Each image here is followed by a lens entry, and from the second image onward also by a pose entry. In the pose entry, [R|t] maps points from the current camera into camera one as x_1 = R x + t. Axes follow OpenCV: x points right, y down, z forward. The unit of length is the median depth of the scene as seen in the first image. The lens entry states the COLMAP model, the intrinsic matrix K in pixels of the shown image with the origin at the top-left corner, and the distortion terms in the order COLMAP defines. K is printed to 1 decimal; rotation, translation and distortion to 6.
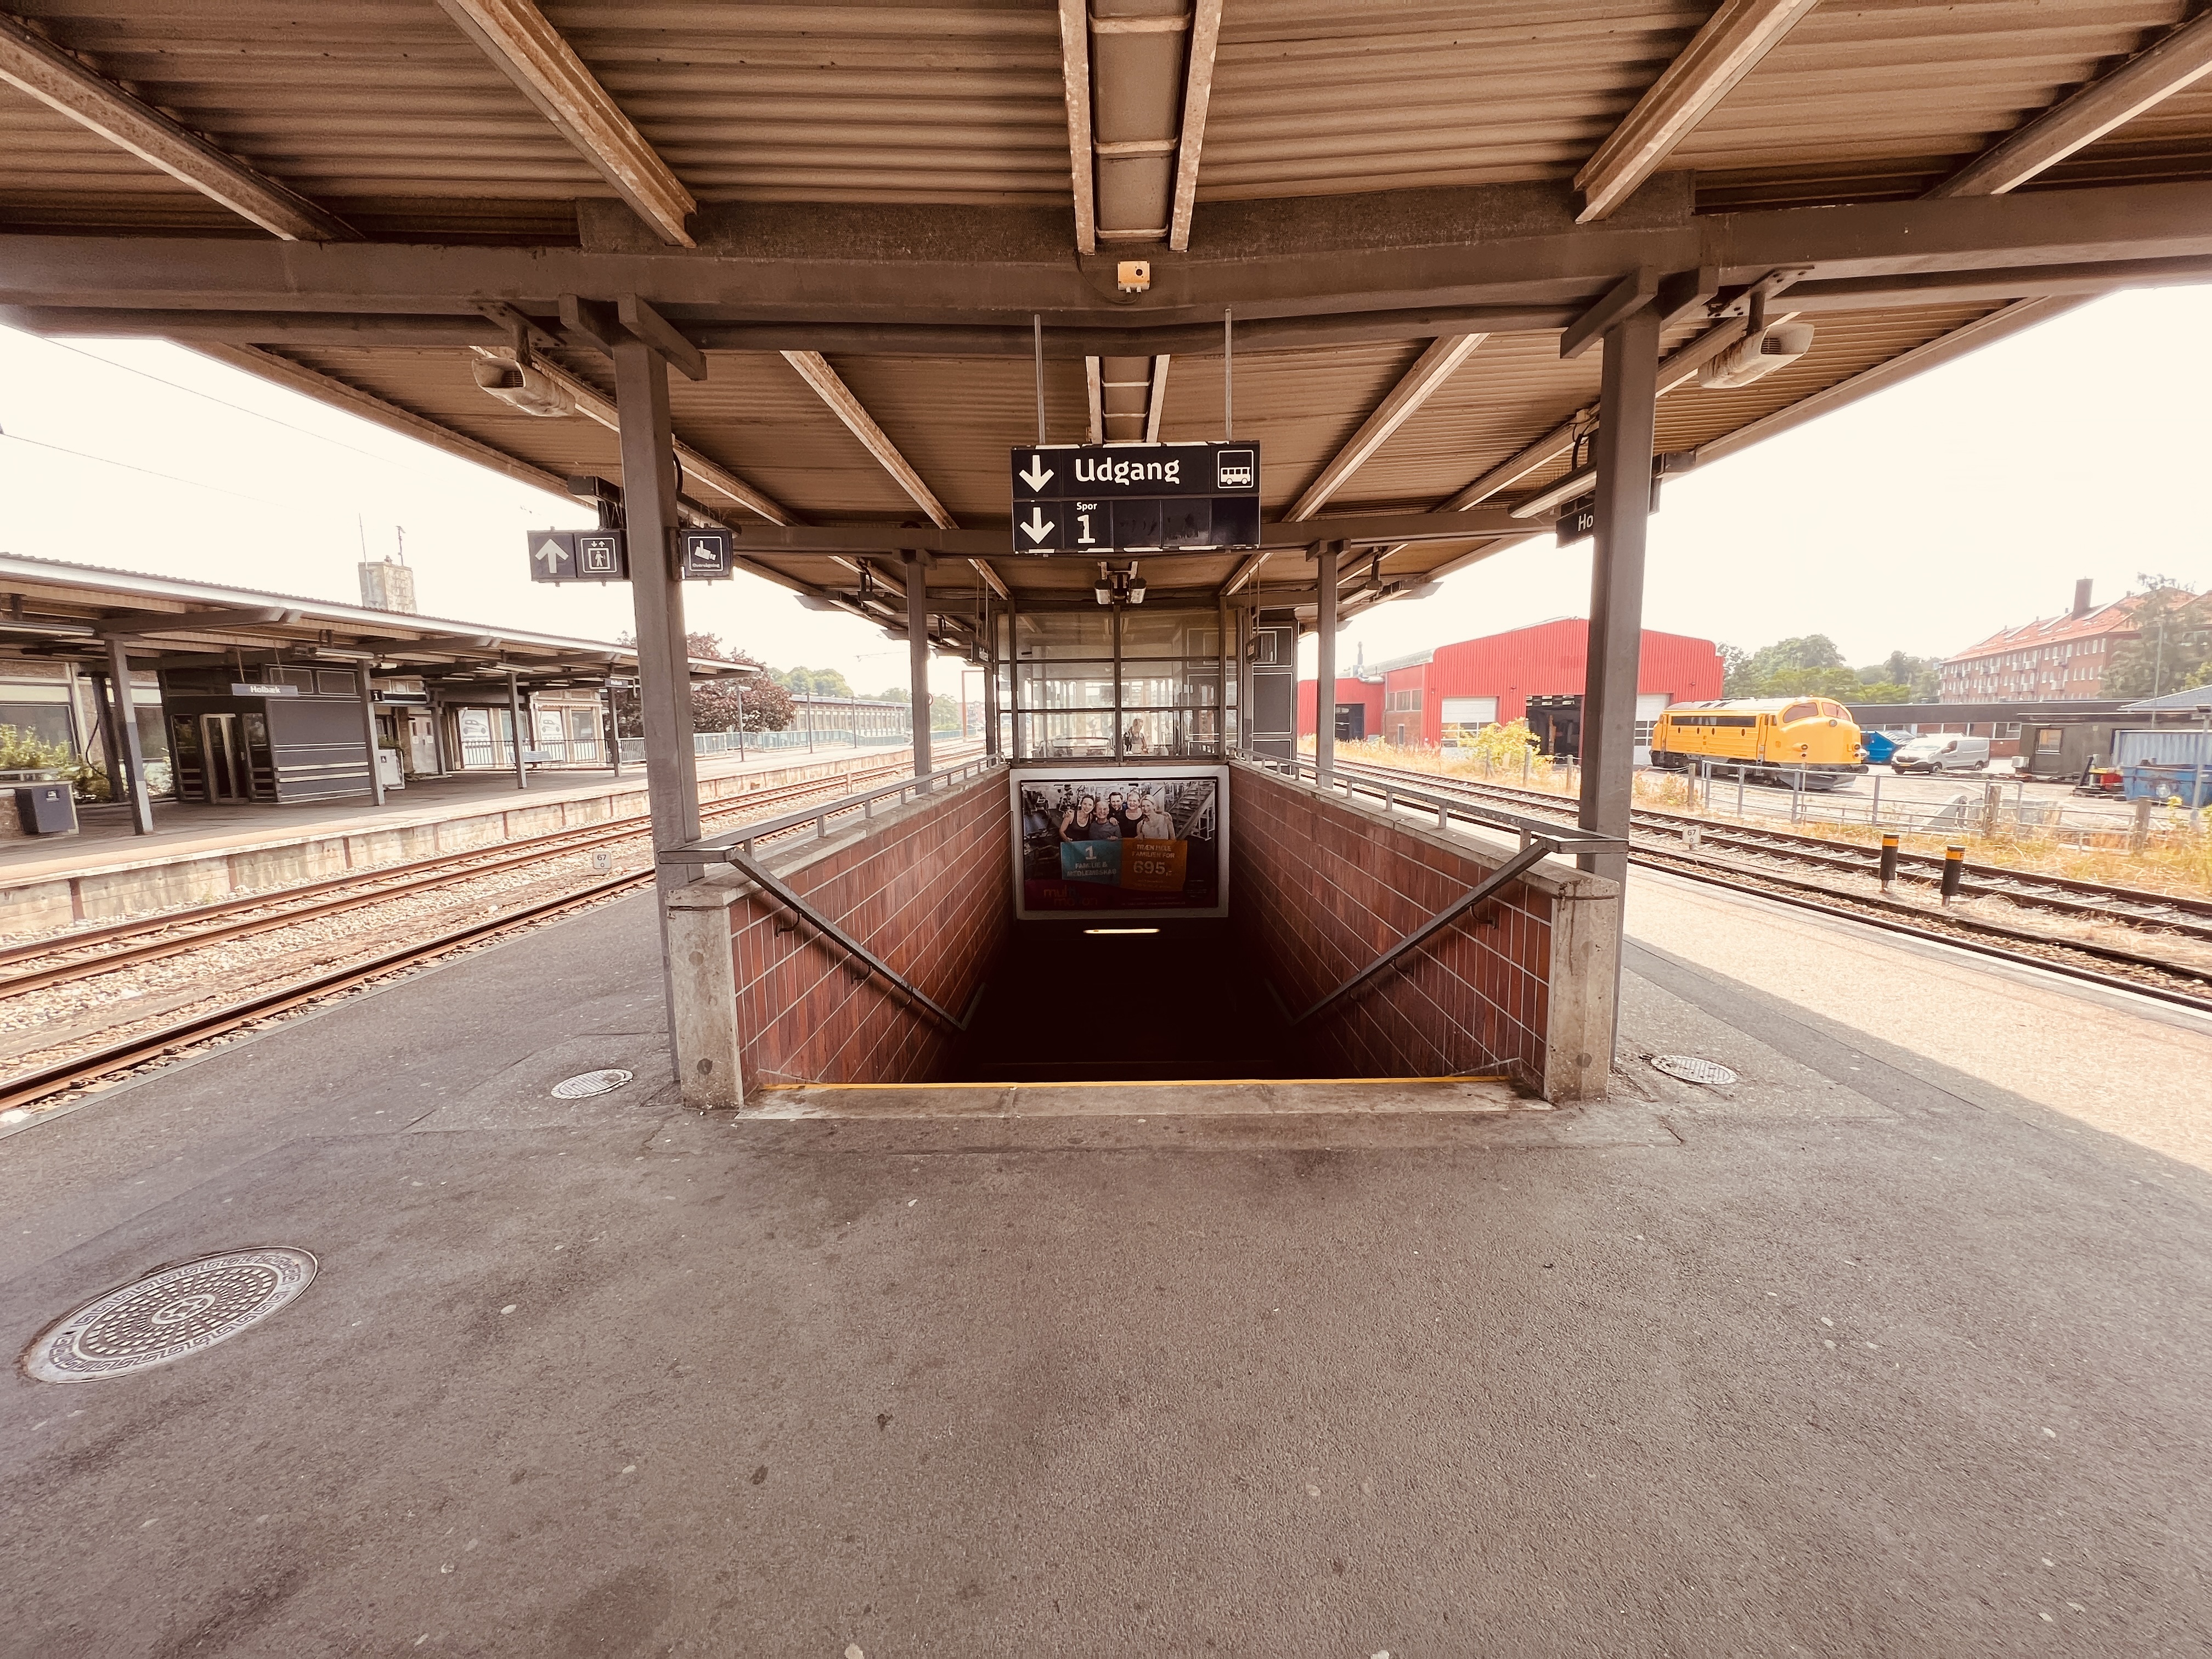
lens RADIAL K [[886.4, 0, 1114.3], [0, 886.4, 835.8], [0, 0, 1]] dist [-0.000753, 0.000297]
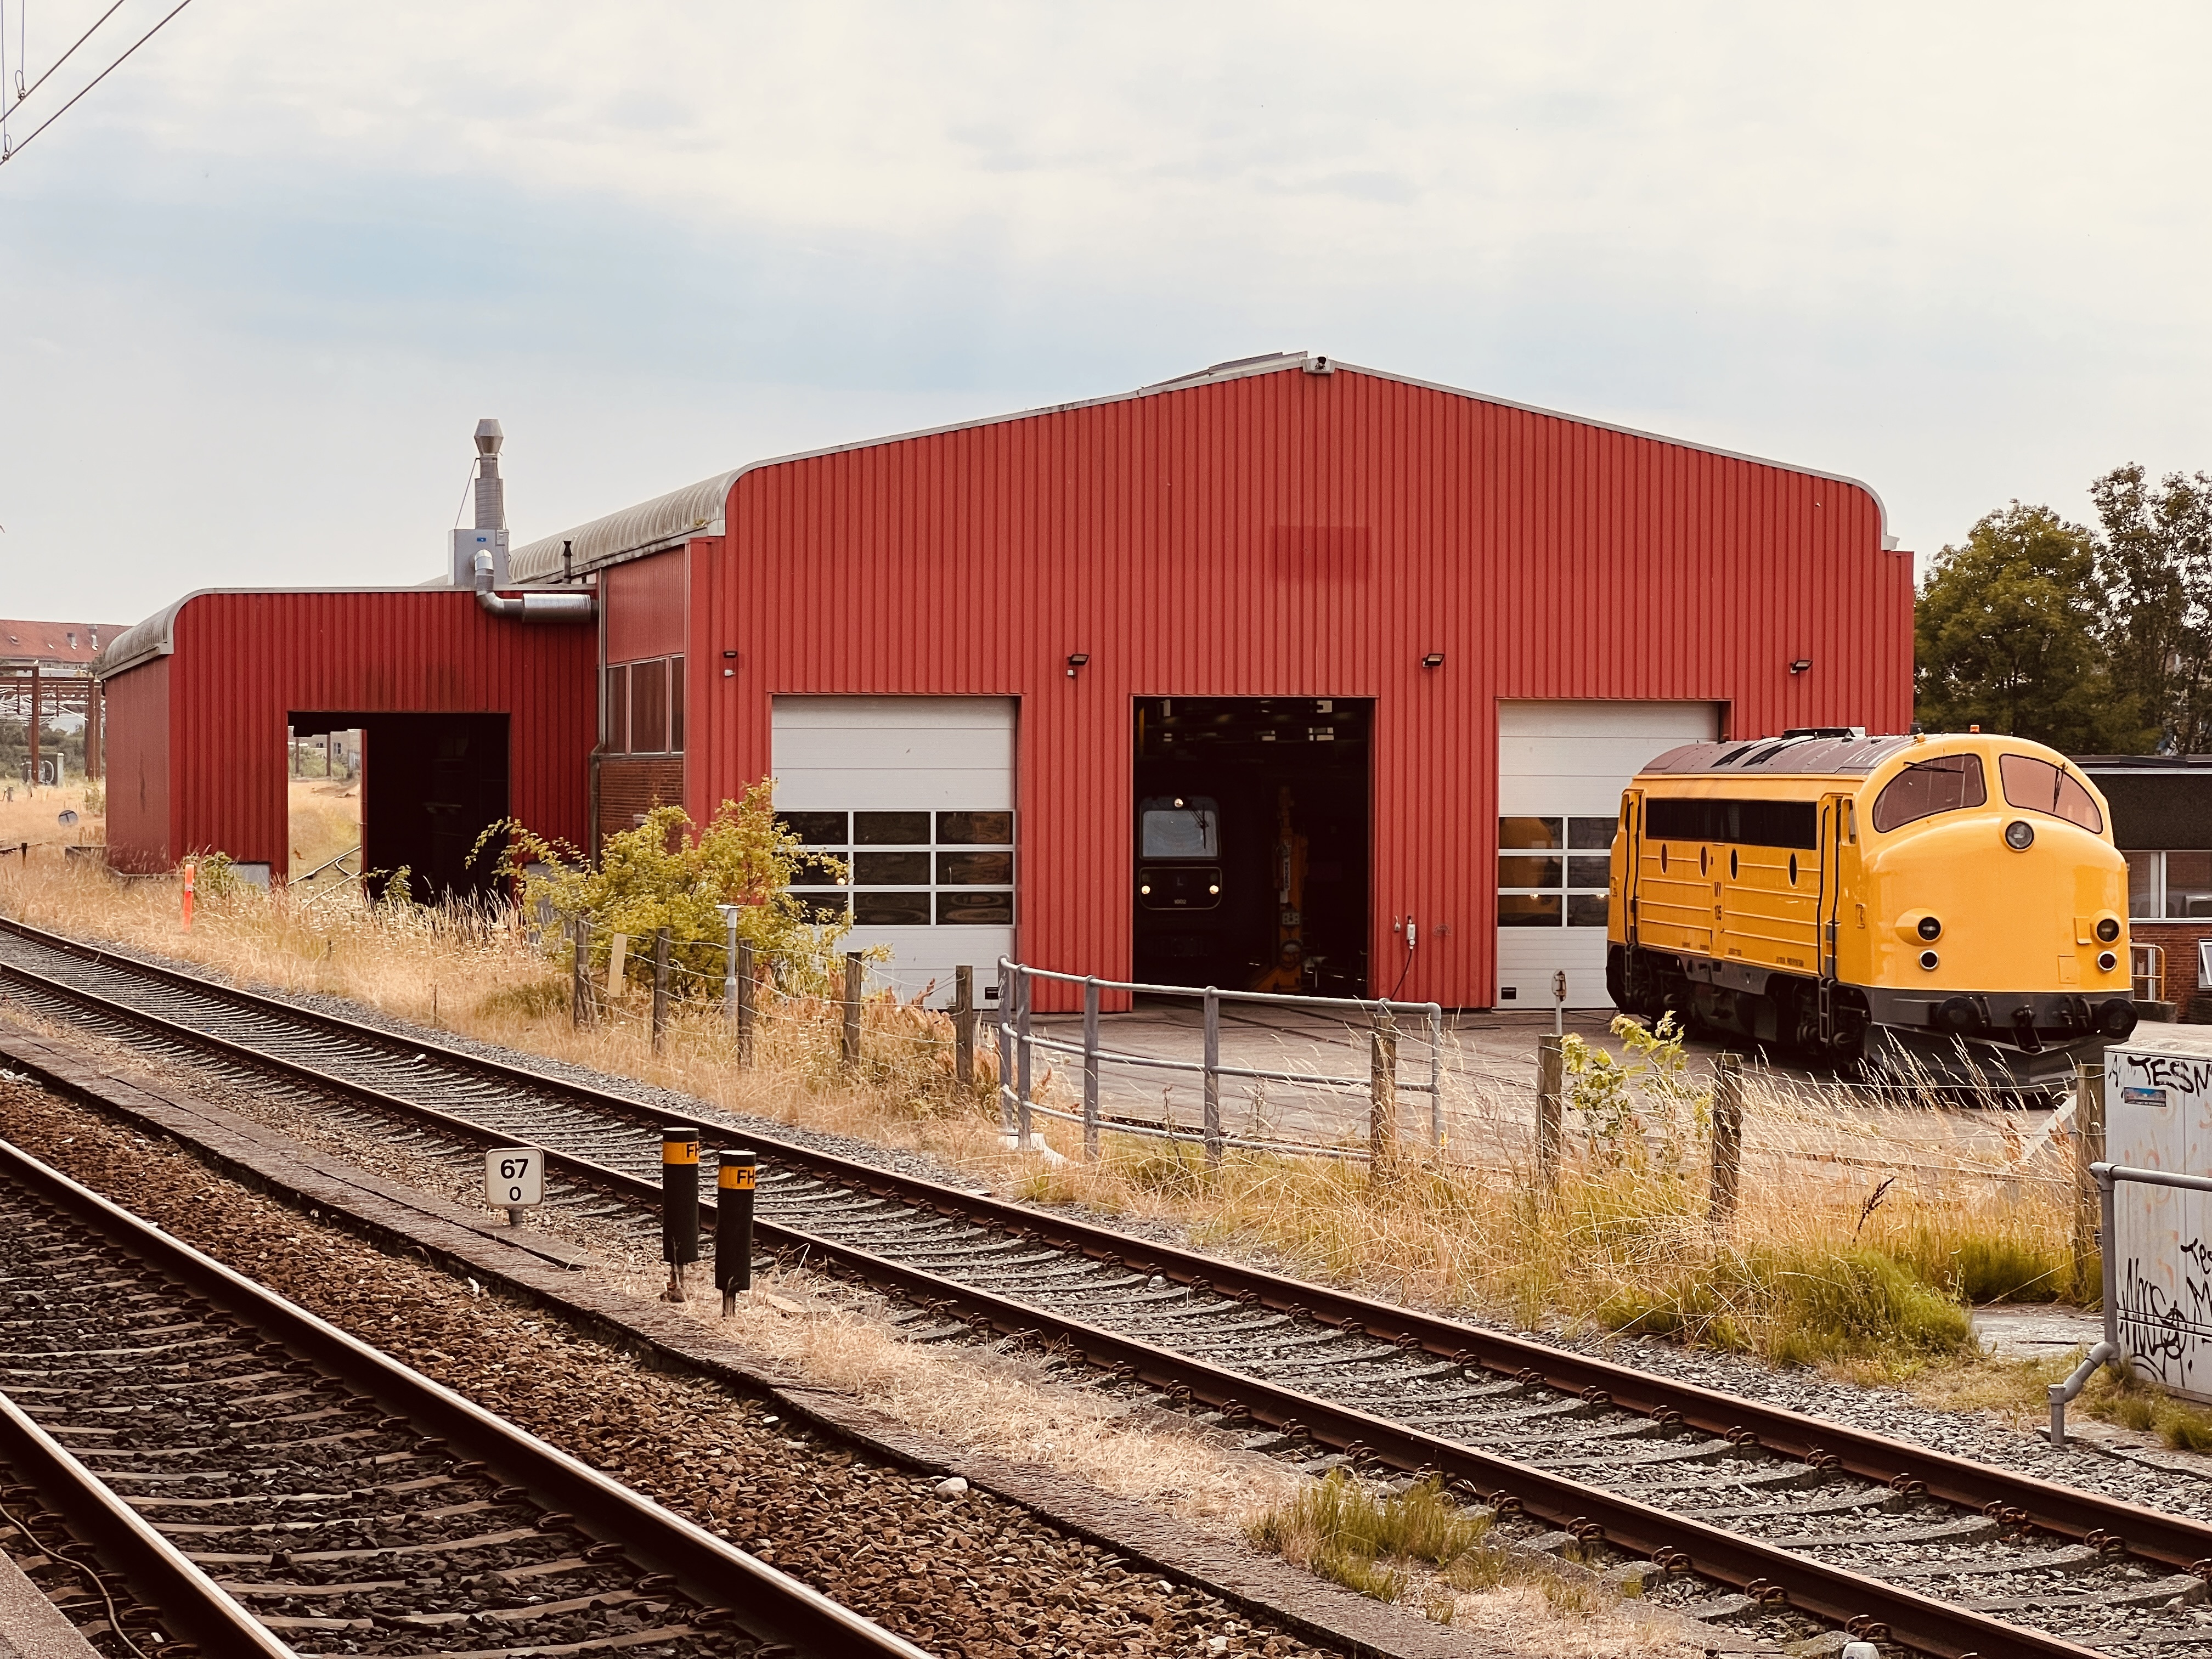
lens RADIAL K [[4941.5, 0, 1098.5], [0, 4941.5, 836.3], [0, 0, 1]] dist [0.301504, 0.000000]
pose [[0.956102, 0.015219, 0.292639, 0.111704], [0.019830, 0.993001, -0.116429, 0.028109], [-0.292363, 0.117121, 0.949108, -0.229538]]
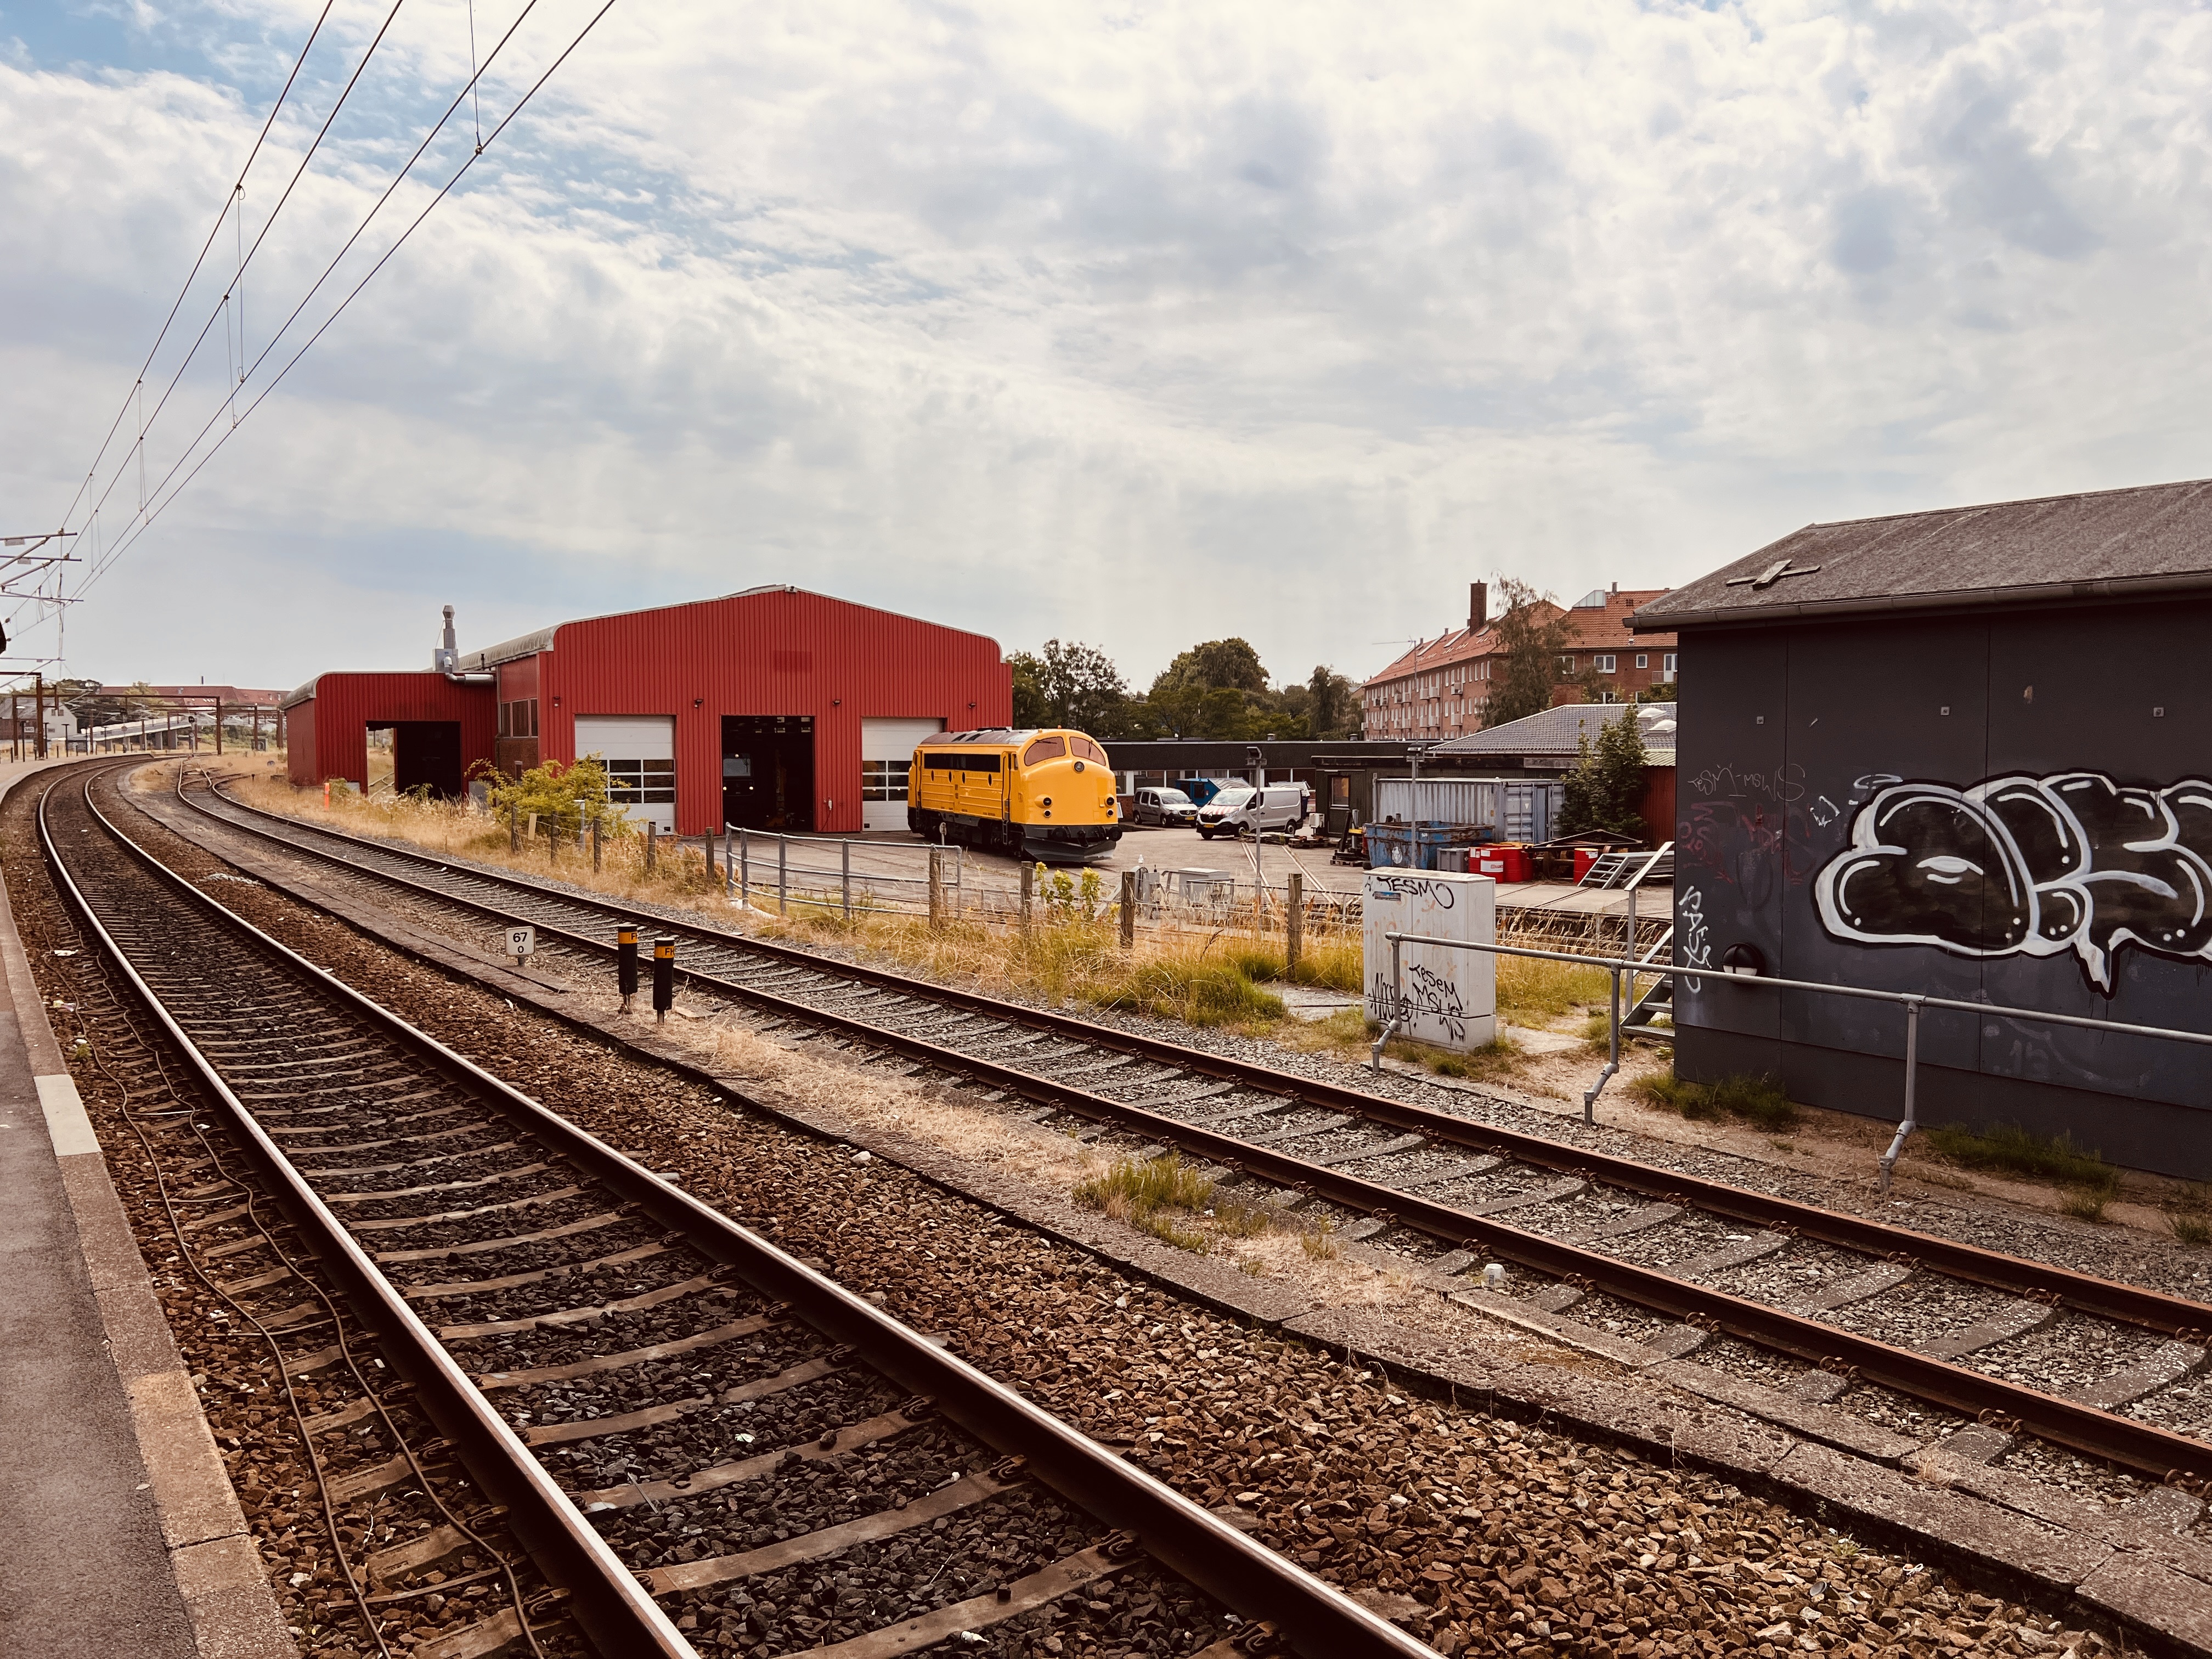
lens RADIAL K [[1652.0, 0, 1115.6], [0, 1652.0, 831.3], [0, 0, 1]] dist [0.059149, -0.064575]
pose [[0.845996, -0.012673, 0.533038, 0.125490], [0.056961, 0.996144, -0.066720, 0.007350], [-0.530137, 0.086808, 0.843457, -0.068750]]
